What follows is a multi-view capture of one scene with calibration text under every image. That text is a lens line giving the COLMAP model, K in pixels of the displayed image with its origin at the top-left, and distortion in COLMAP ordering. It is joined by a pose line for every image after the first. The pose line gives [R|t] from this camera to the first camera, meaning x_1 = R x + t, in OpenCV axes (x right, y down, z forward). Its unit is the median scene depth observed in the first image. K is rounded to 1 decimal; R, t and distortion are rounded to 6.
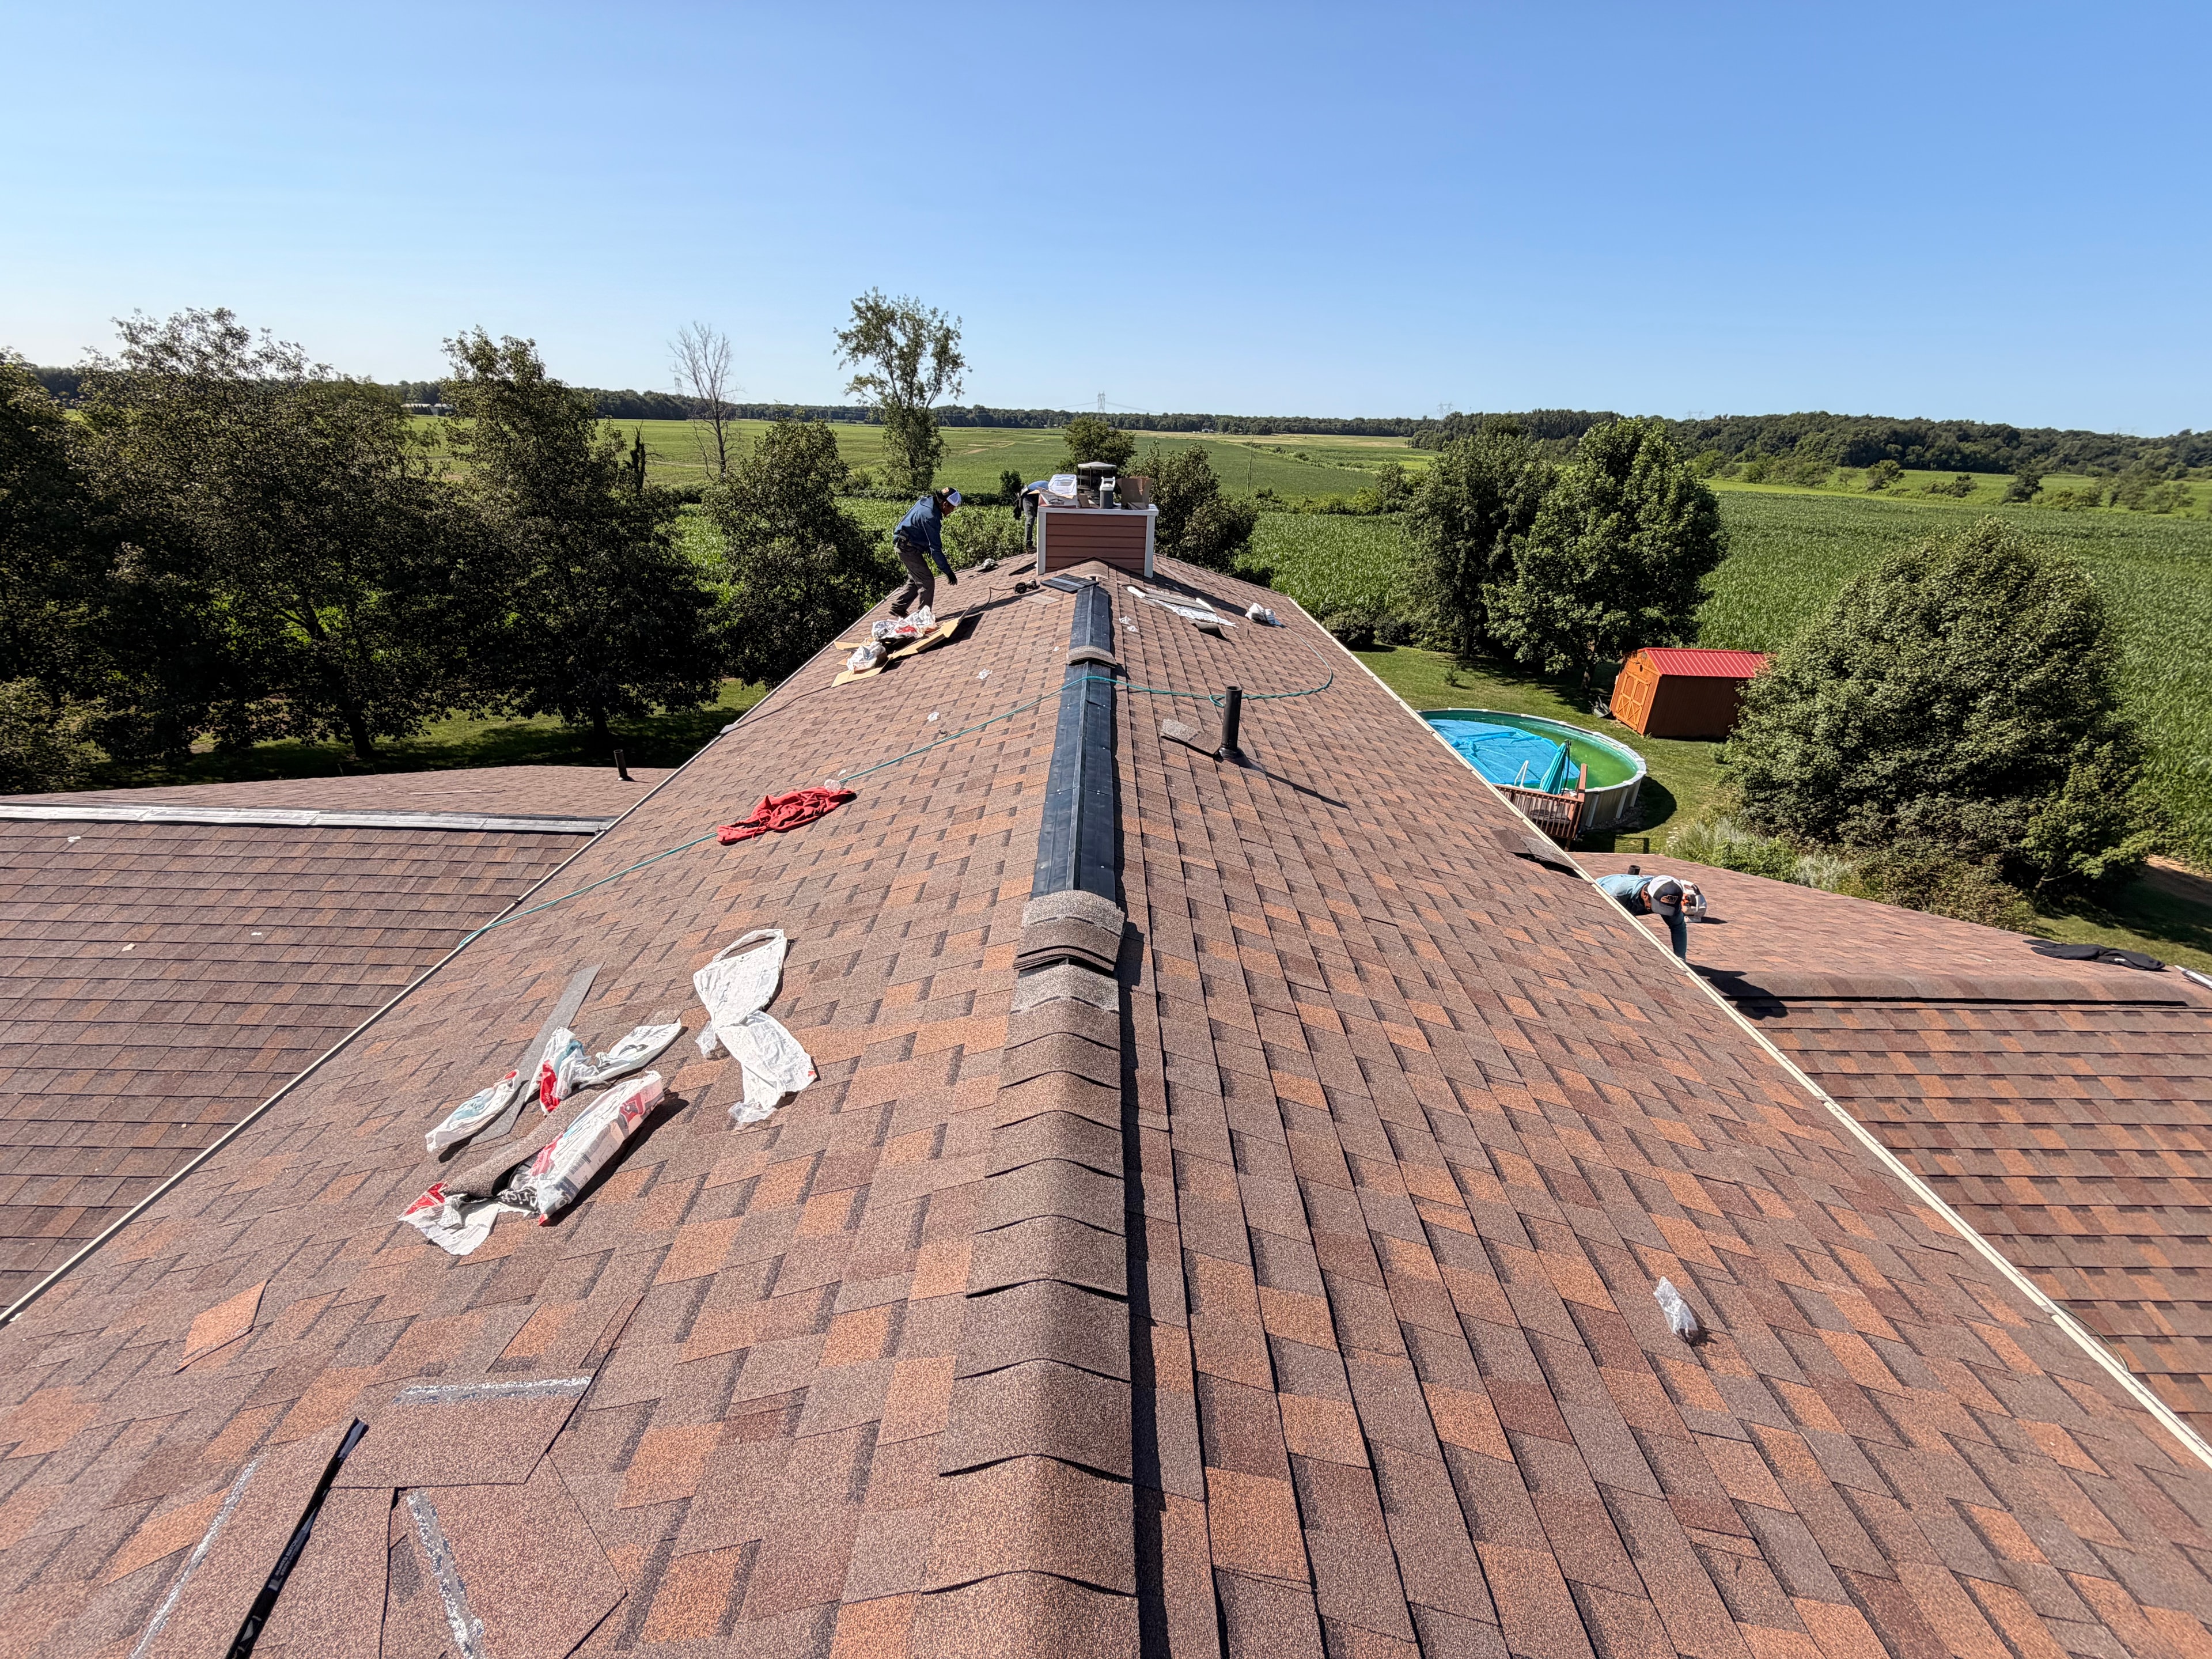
lens RADIAL K [[877.2, 0, 1103.3], [0, 877.2, 839.3], [0, 0, 1]] dist [0.001361, 0.000049]
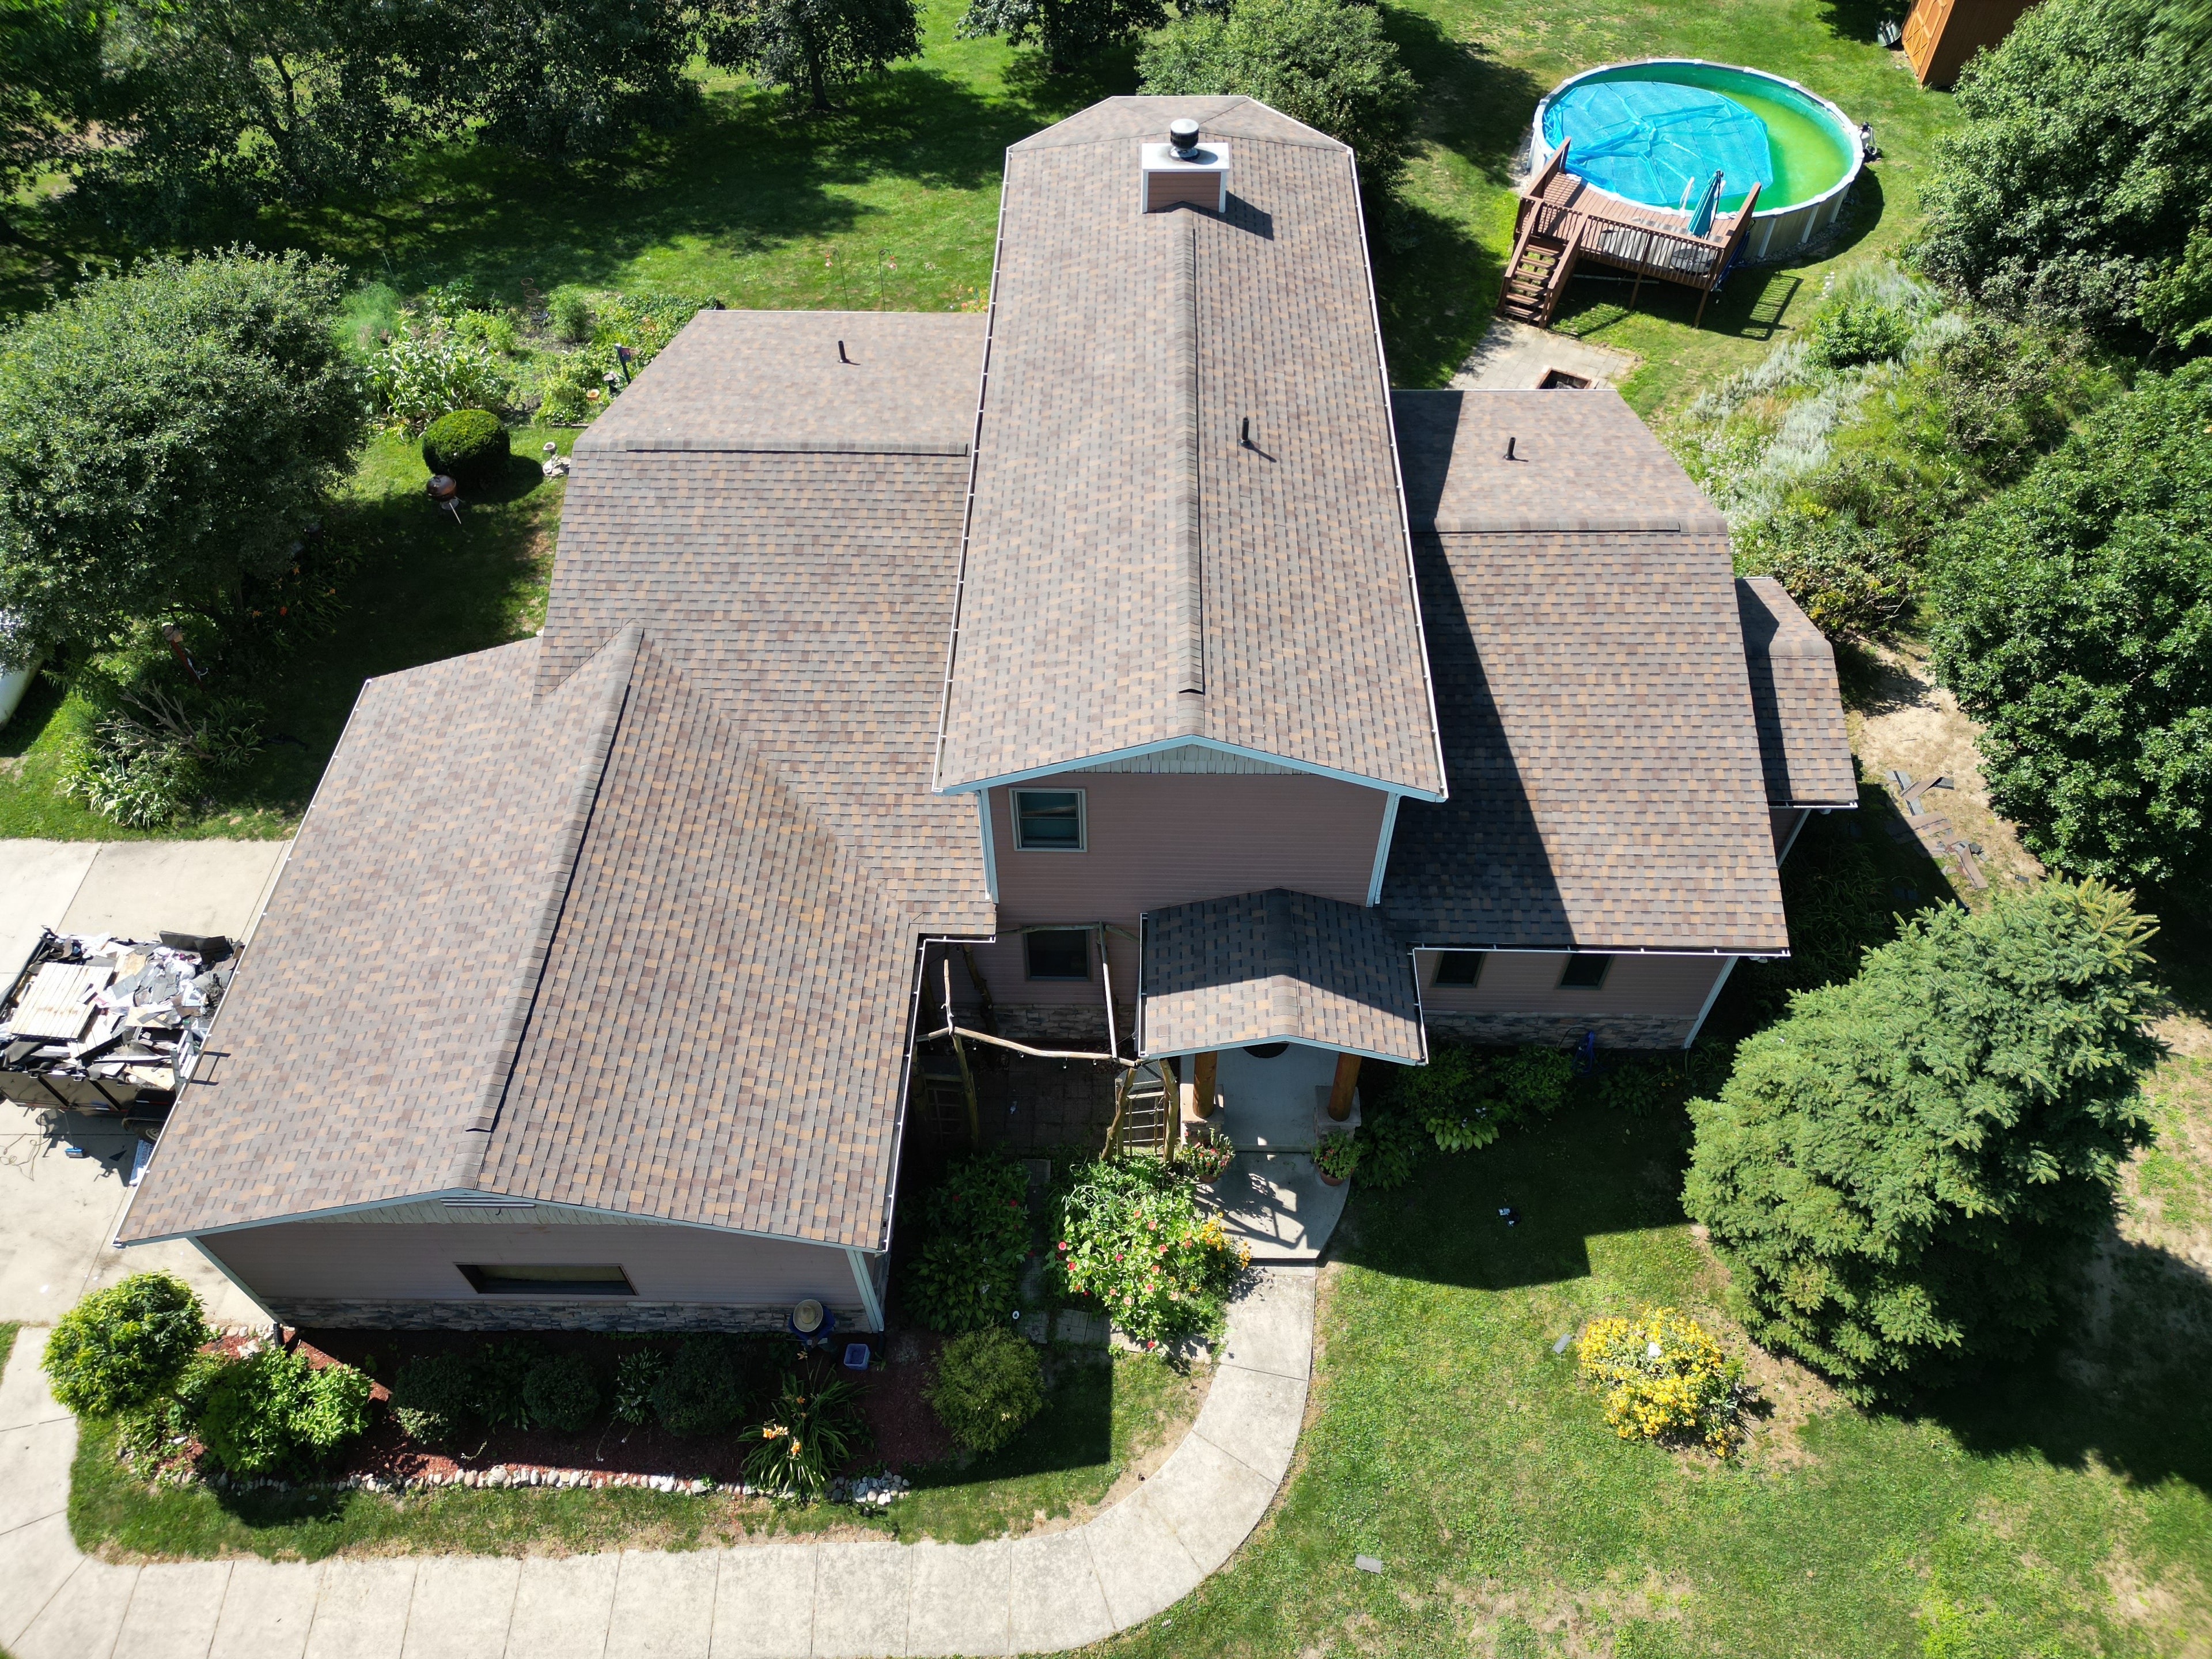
lens RADIAL K [[1536.3, 0, 1107.6], [0, 1536.3, 833.4], [0, 0, 1]] dist [0.063903, -0.056985]
pose [[0.999064, -0.008377, -0.042444, -0.015374], [0.025752, 0.903488, 0.427839, -0.230681], [0.034764, -0.428532, 0.902858, -0.806671]]
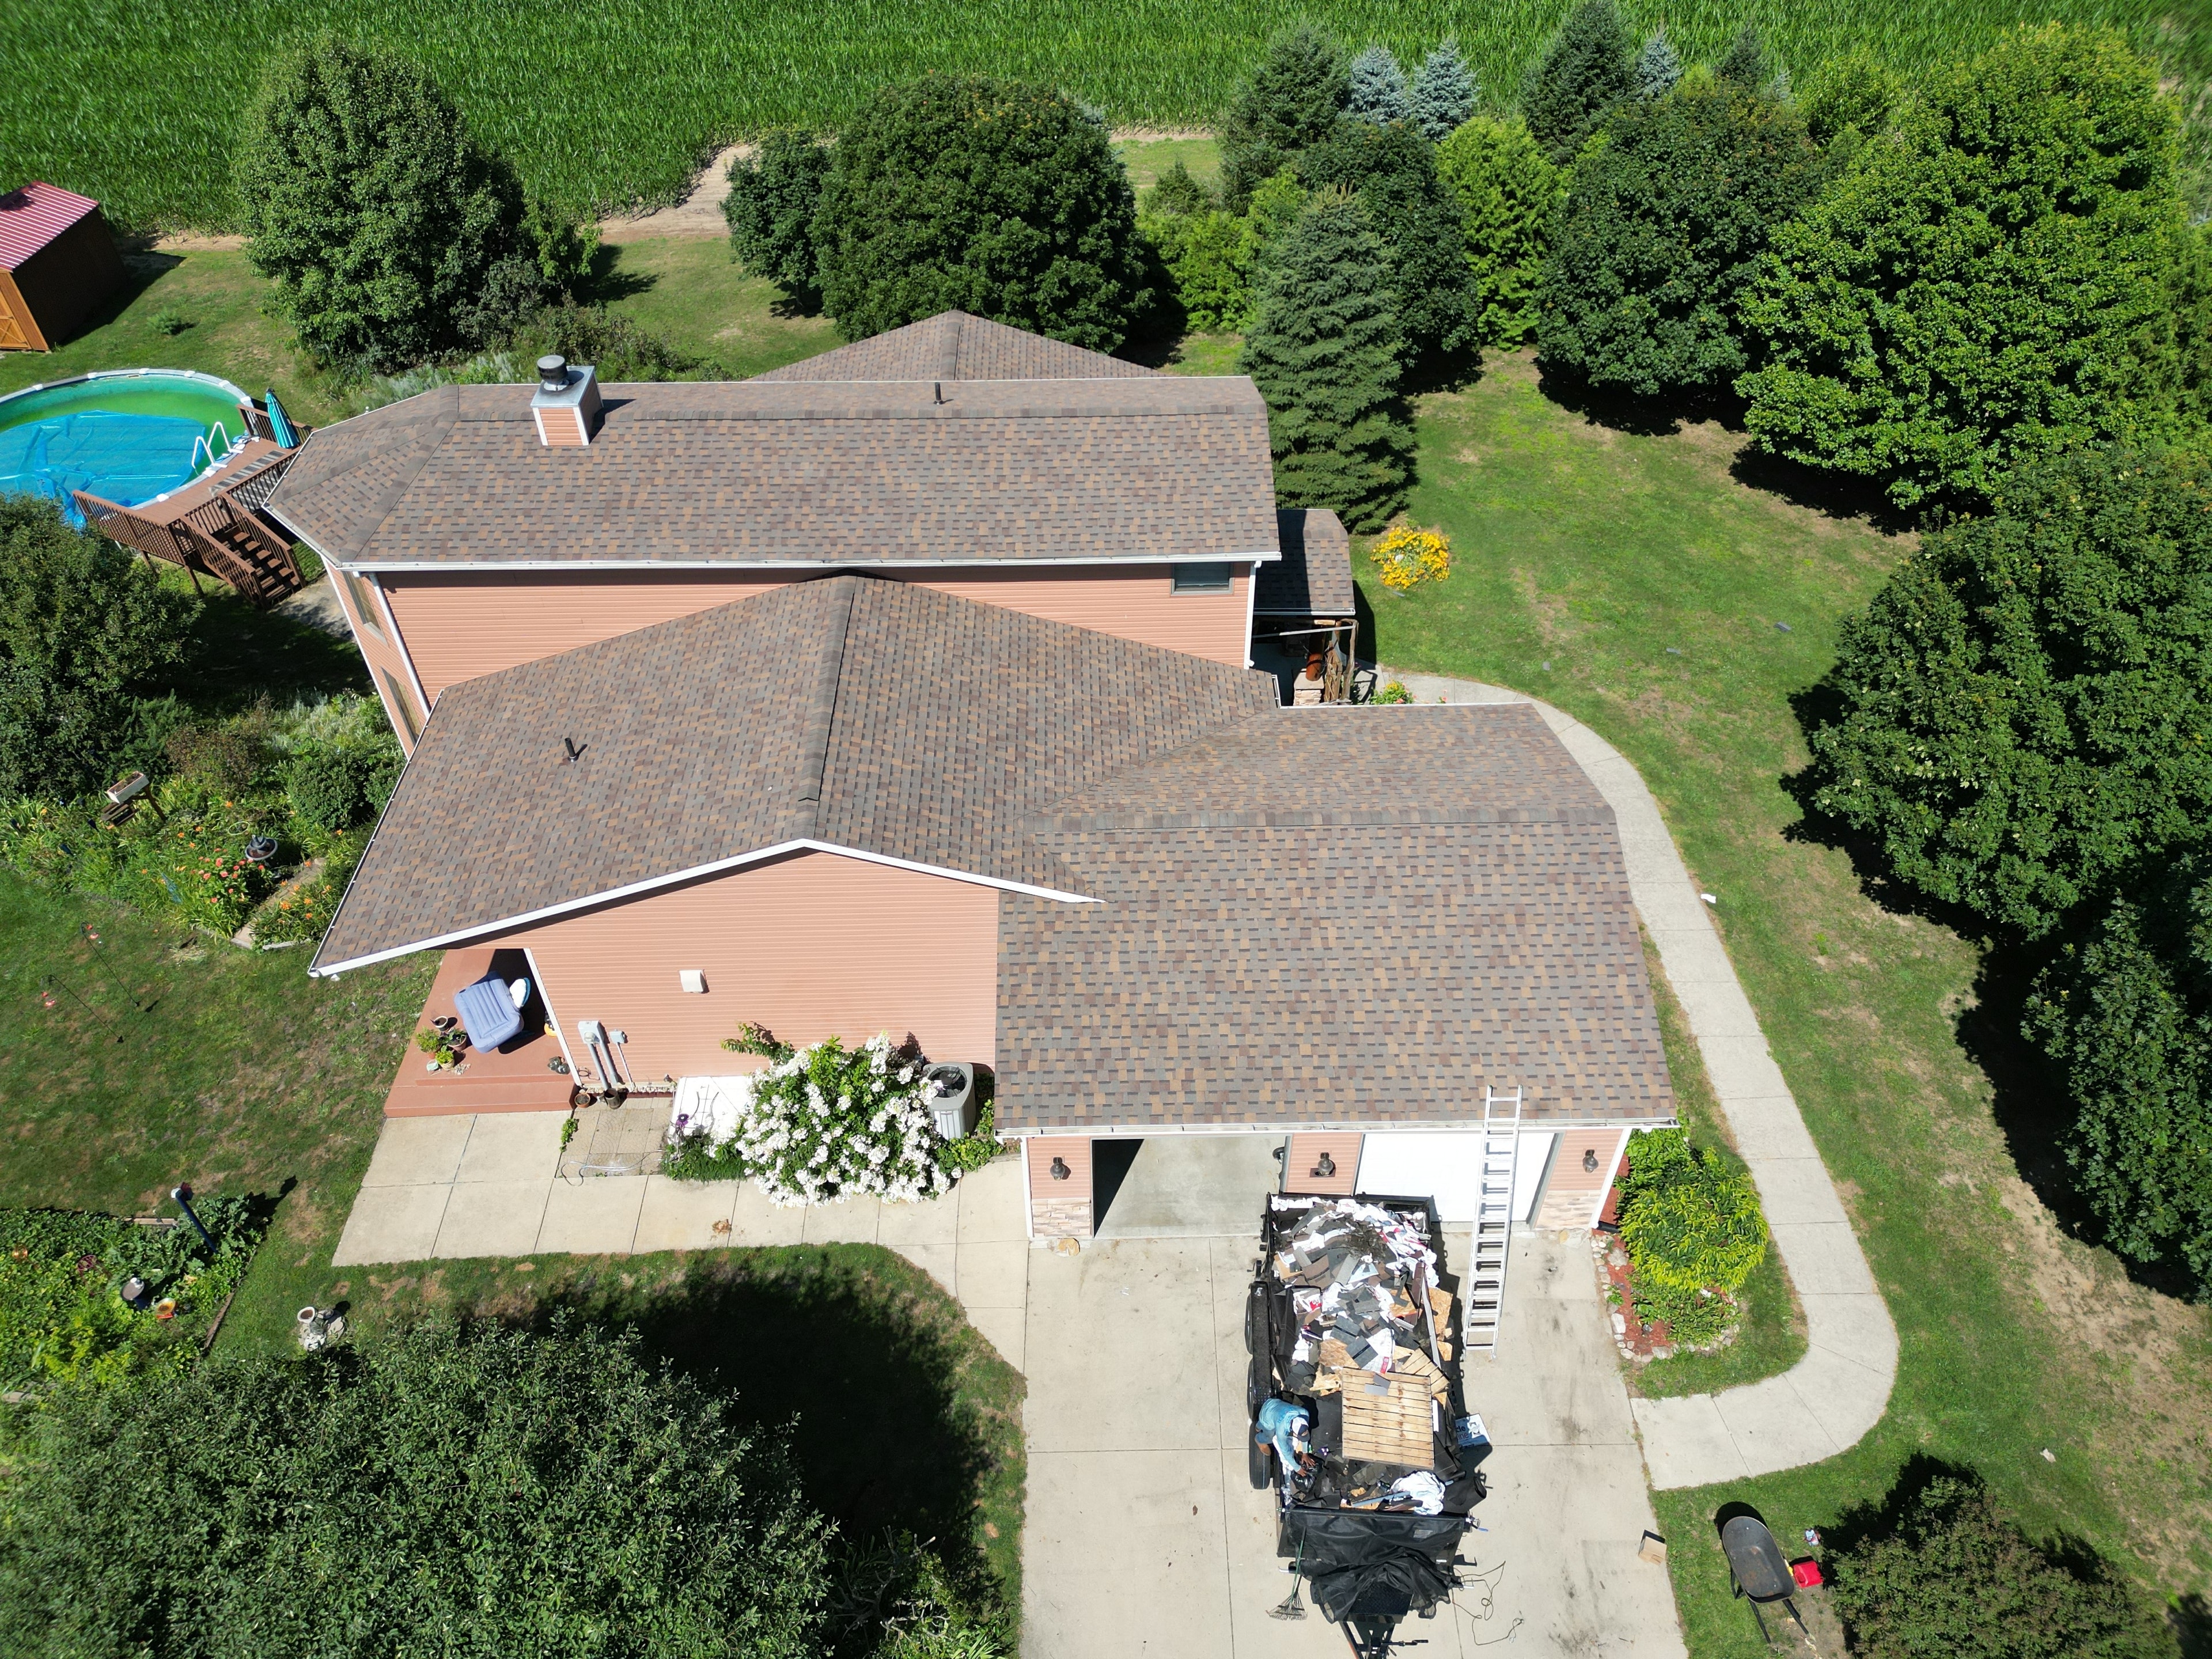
lens RADIAL K [[1536.3, 0, 1113.6], [0, 1536.3, 834.0], [0, 0, 1]] dist [0.063903, -0.056985]
pose [[-0.024256, -0.709733, 0.704054, -1.164578], [0.434719, 0.626702, 0.646734, -0.583585], [-0.900239, 0.321753, 0.293333, -0.166783]]
